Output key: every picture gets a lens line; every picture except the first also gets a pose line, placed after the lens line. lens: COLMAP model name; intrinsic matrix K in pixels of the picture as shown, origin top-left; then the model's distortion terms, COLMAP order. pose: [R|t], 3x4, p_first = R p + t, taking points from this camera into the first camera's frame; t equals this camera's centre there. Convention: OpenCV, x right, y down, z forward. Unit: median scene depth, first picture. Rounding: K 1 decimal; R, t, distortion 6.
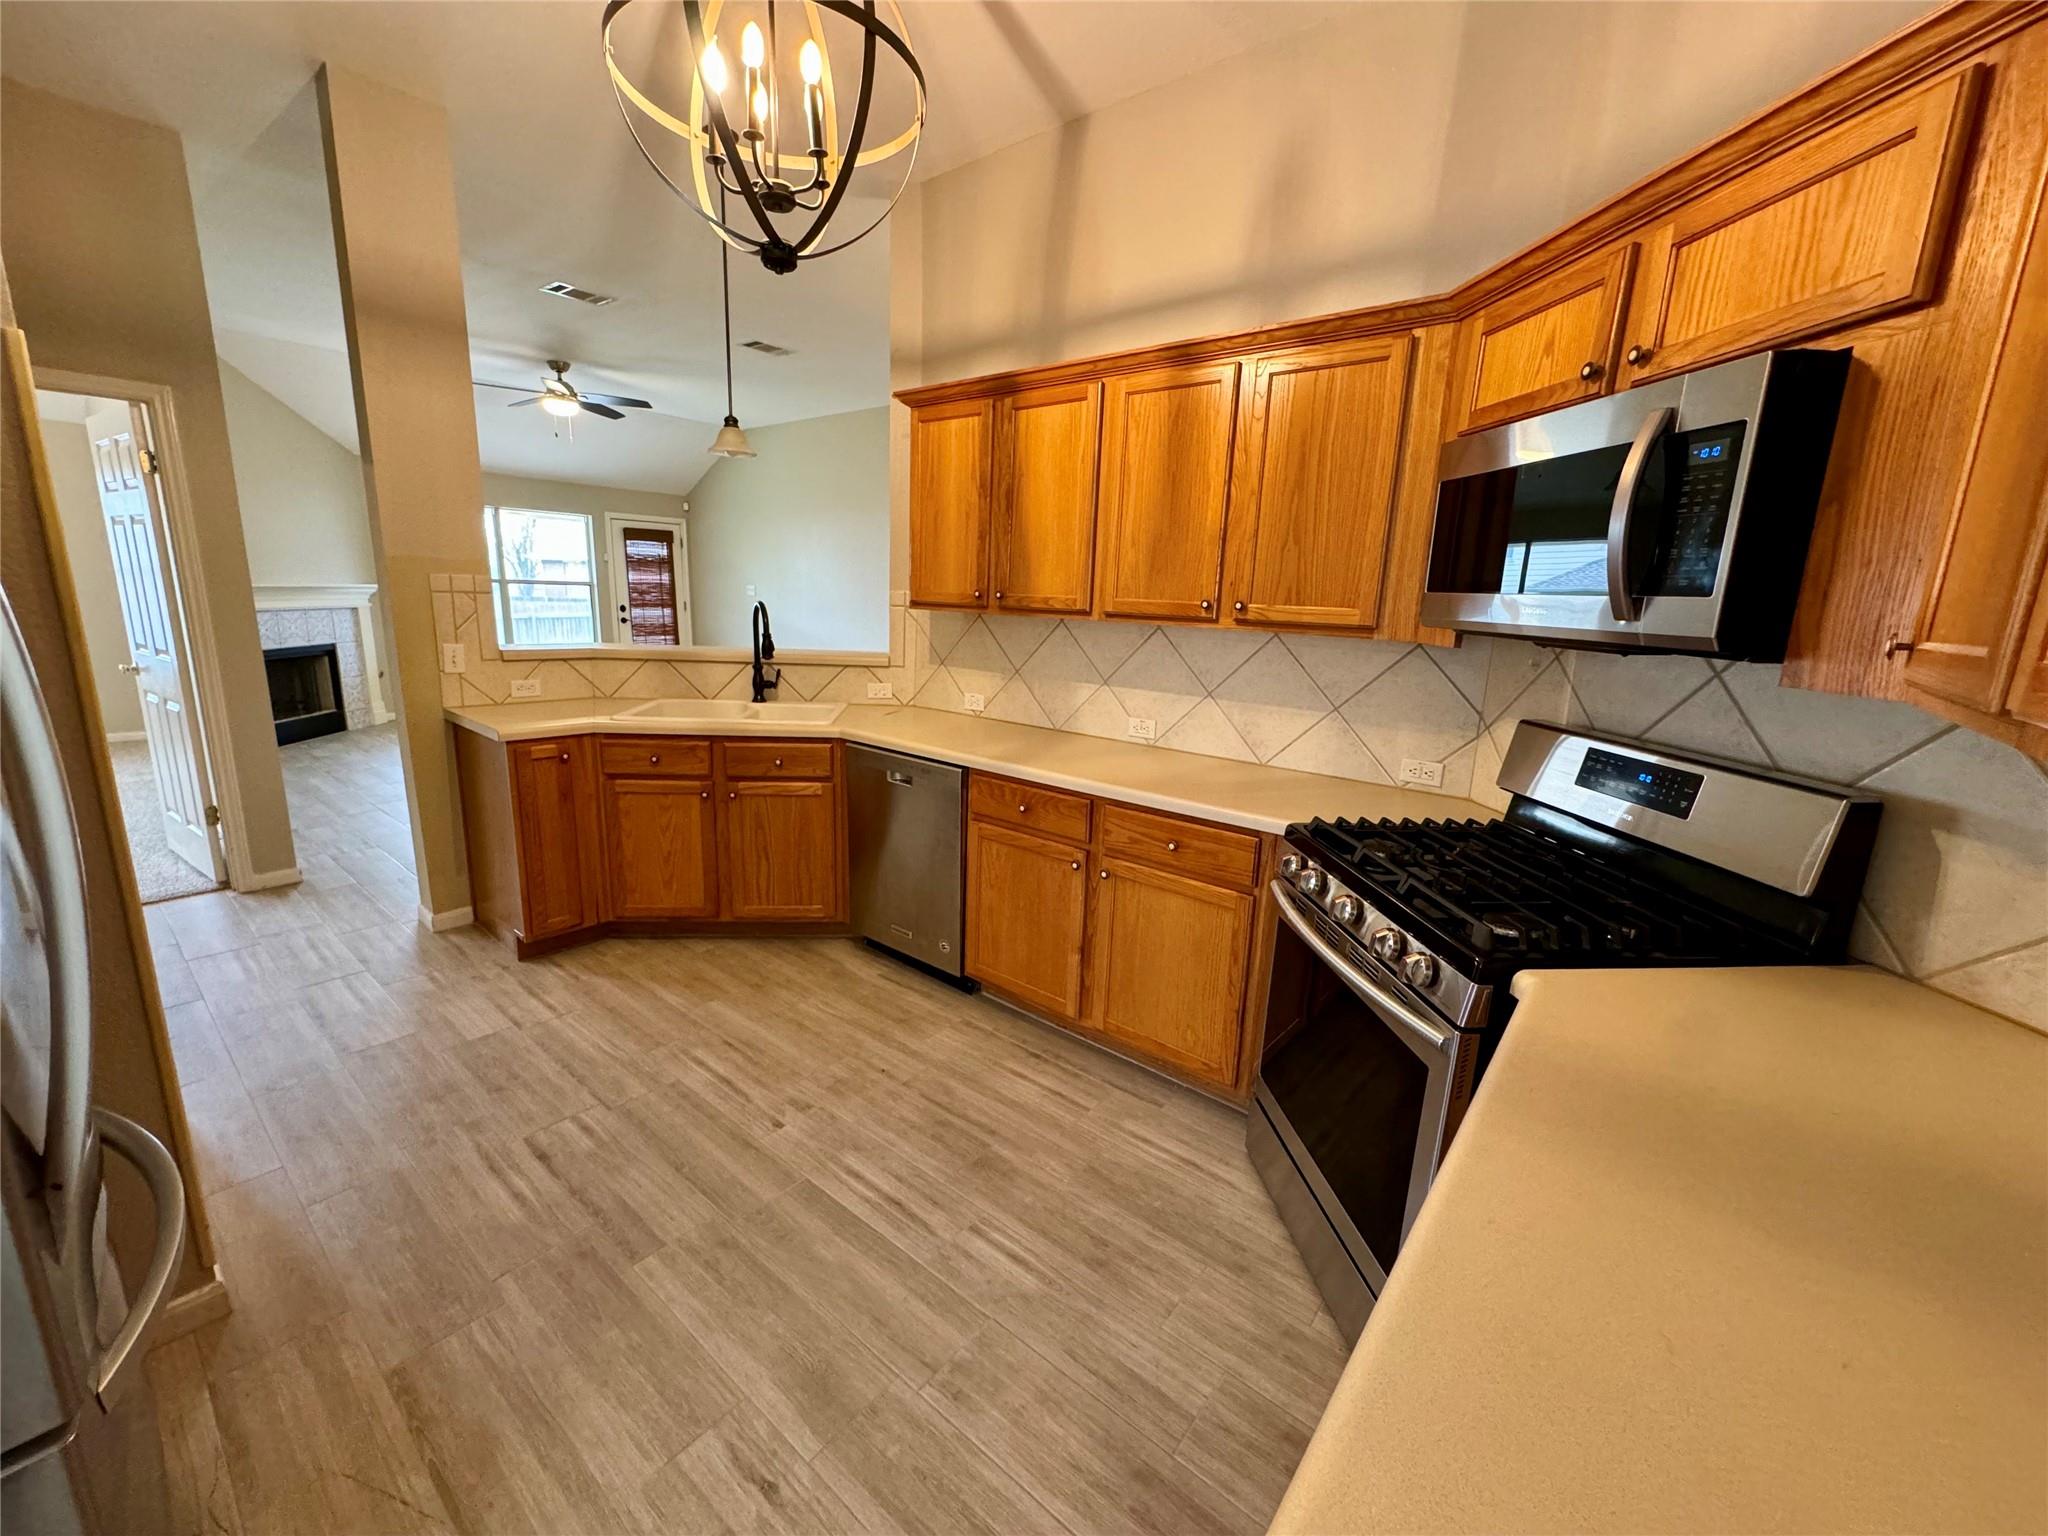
lens RADIAL K [[815.1, 0, 1040.4], [0, 815.1, 765.3], [0, 0, 1]] dist [-0.000237, 0.001233]
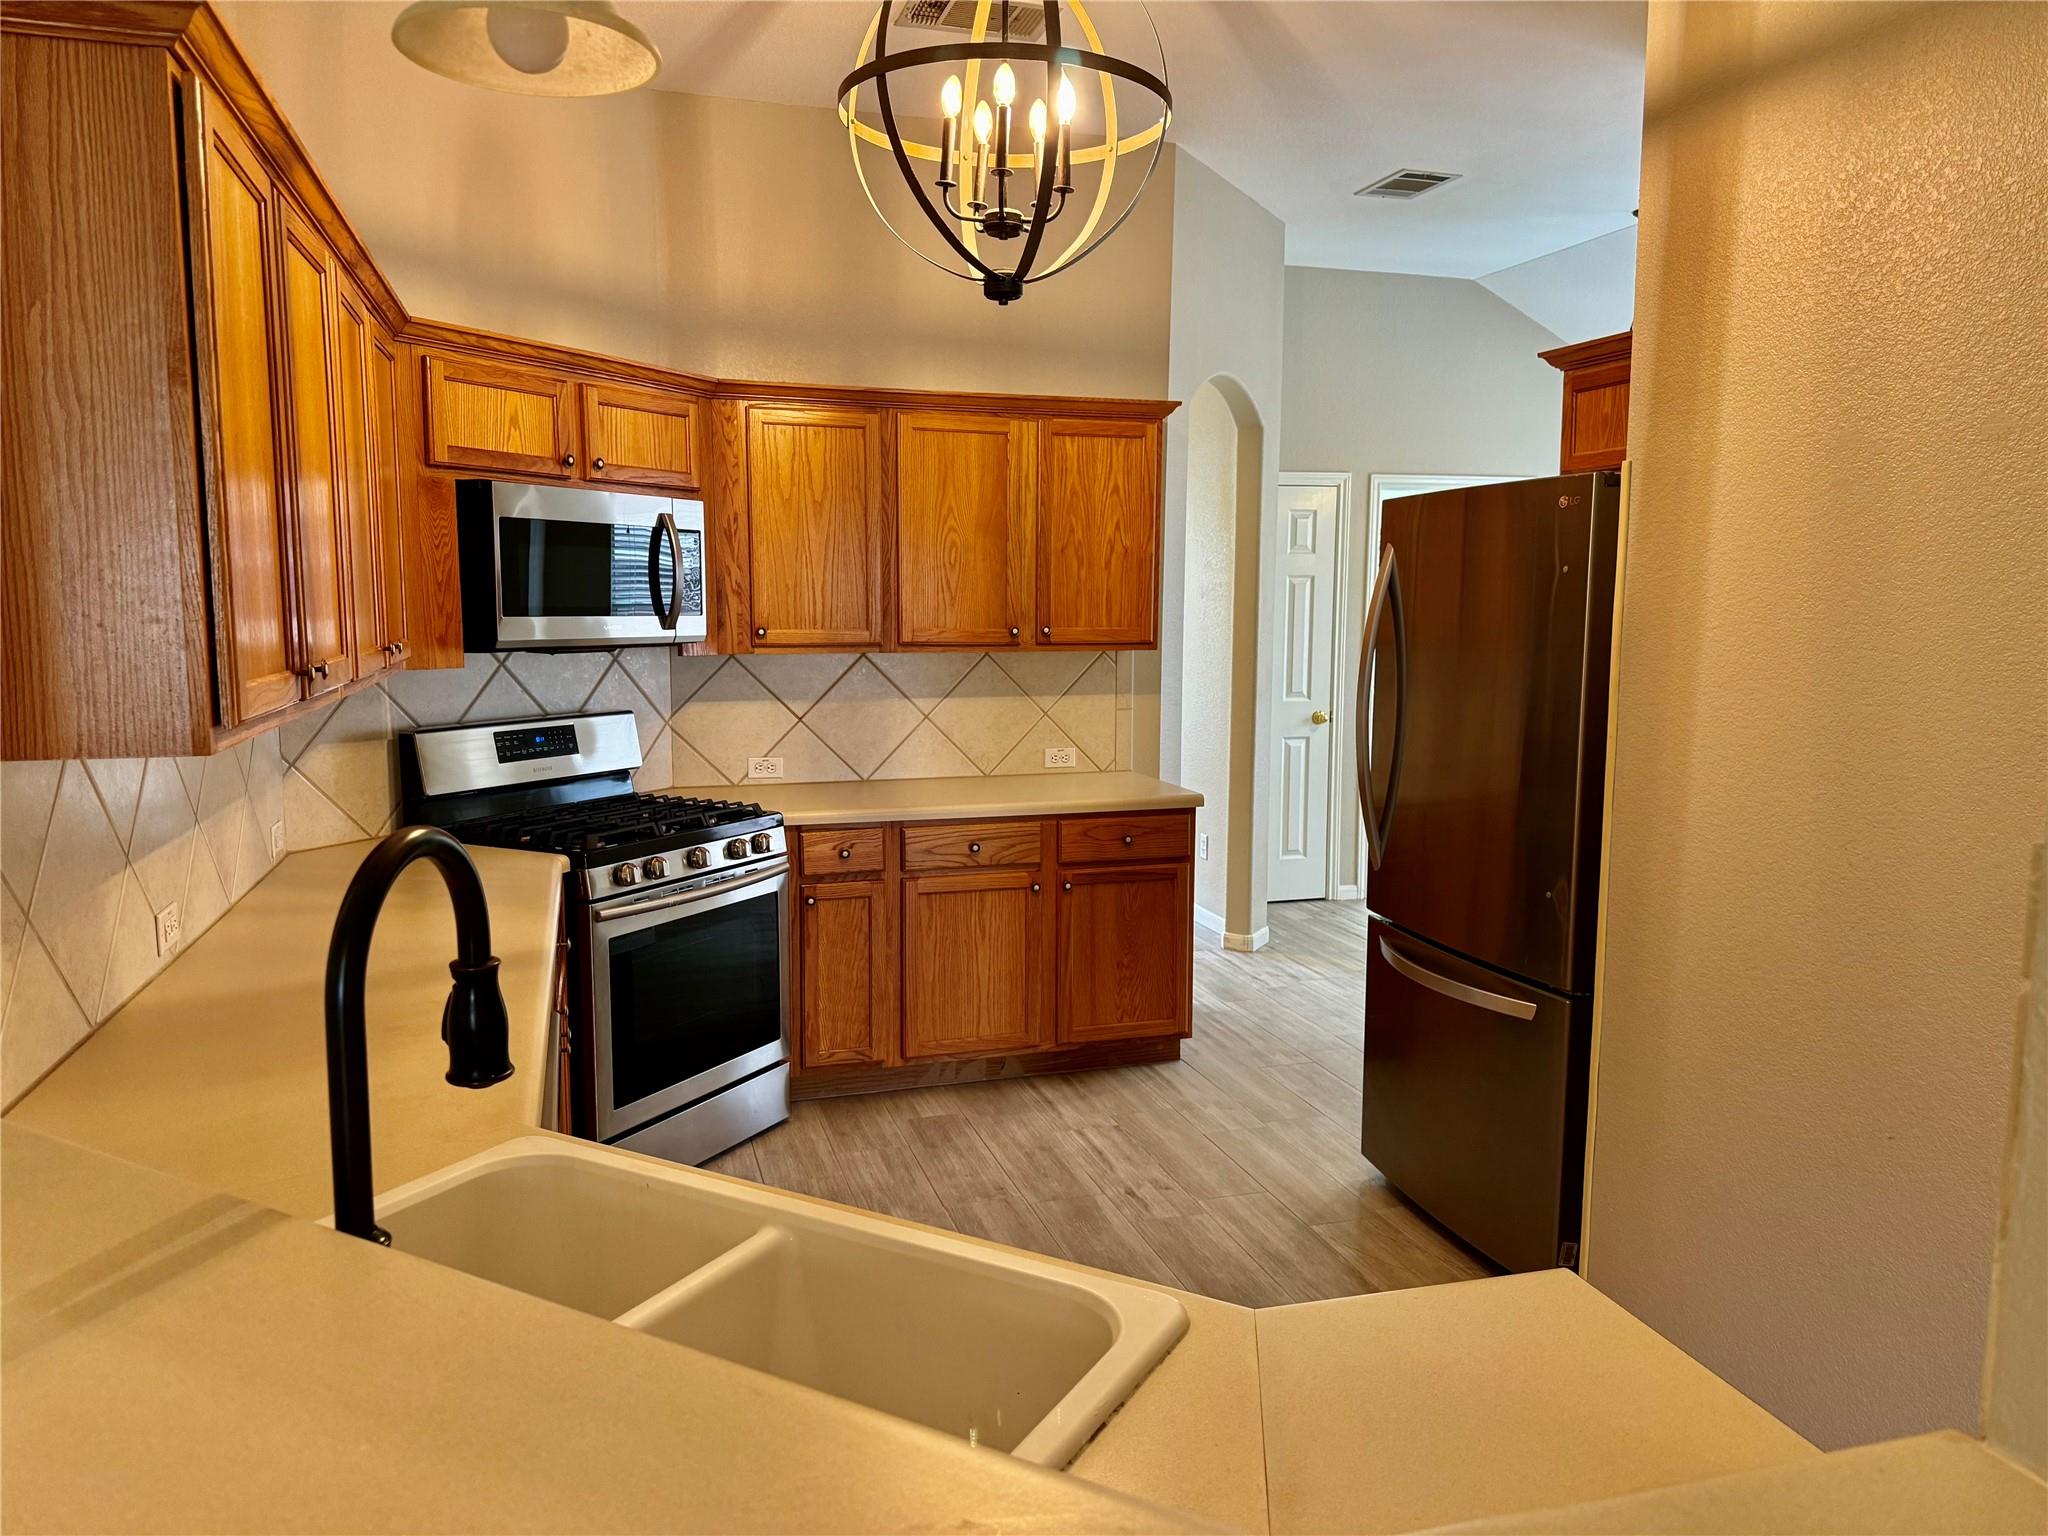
lens RADIAL K [[1462.3, 0, 1001.4], [0, 1462.3, 775.3], [0, 0, 1]] dist [0.037127, -0.032301]
pose [[-0.823114, -0.102918, 0.558472, -1.157120], [0.091699, 0.946446, 0.309568, -0.552060], [-0.560424, 0.306021, -0.769595, 2.185335]]
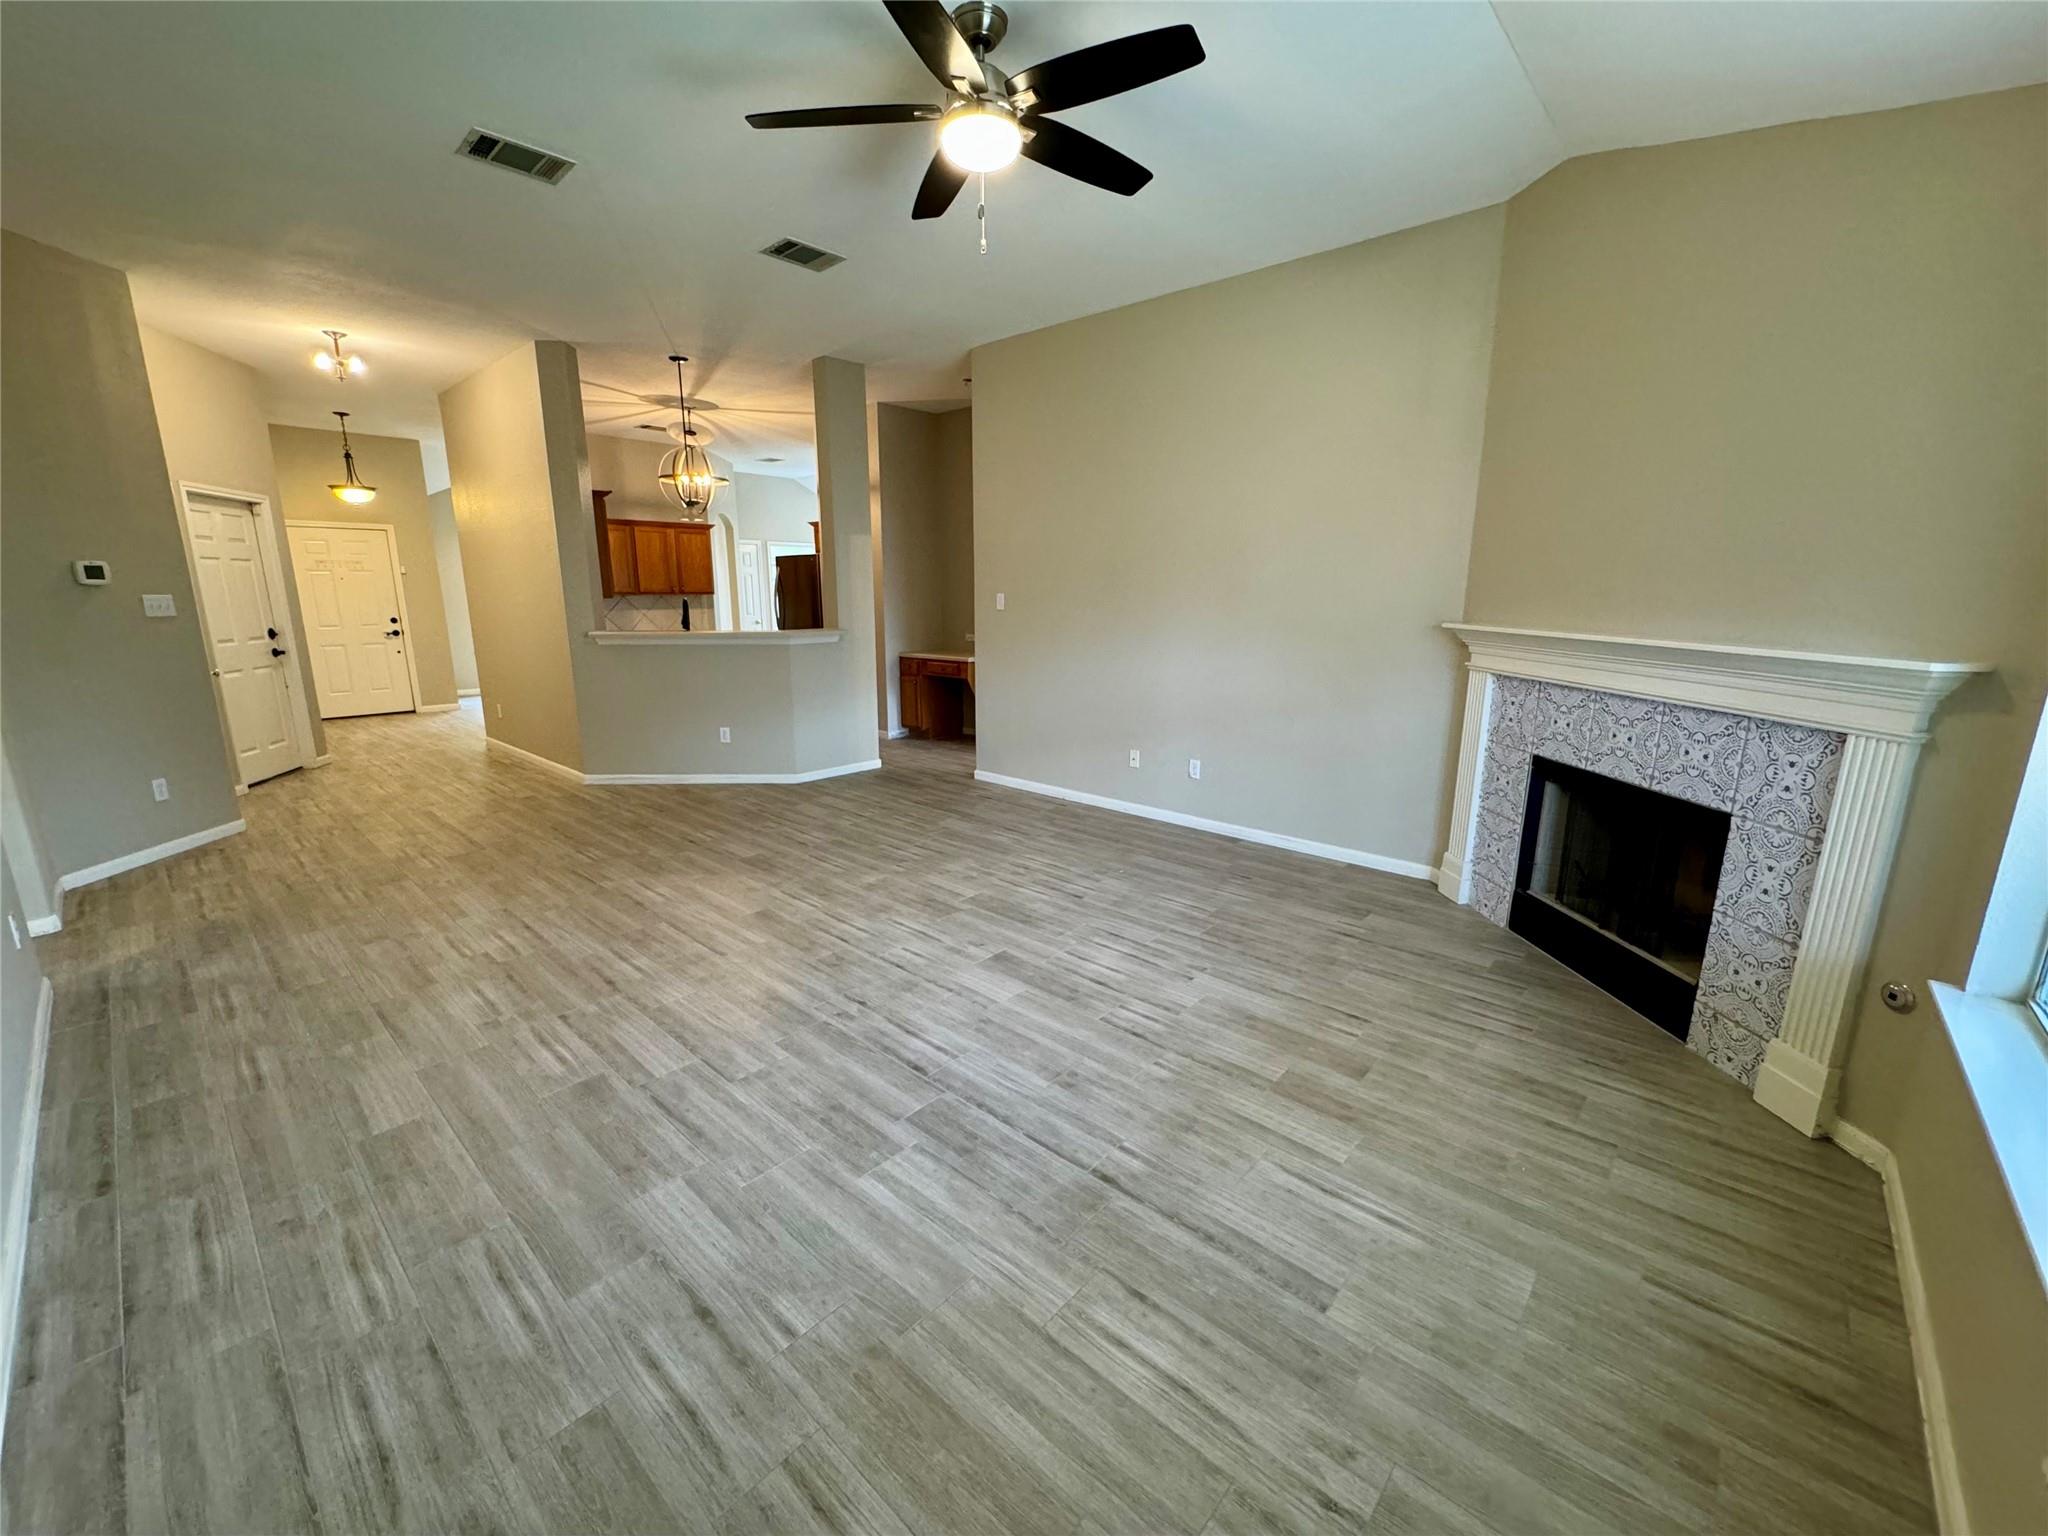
lens RADIAL K [[815.1, 0, 1023.7], [0, 815.1, 771.7], [0, 0, 1]] dist [-0.000237, 0.001233]
pose [[-0.998100, -0.046775, 0.040111, -2.130618], [-0.025492, 0.906094, 0.422308, -1.150871], [-0.056098, 0.420483, -0.905564, 5.016724]]
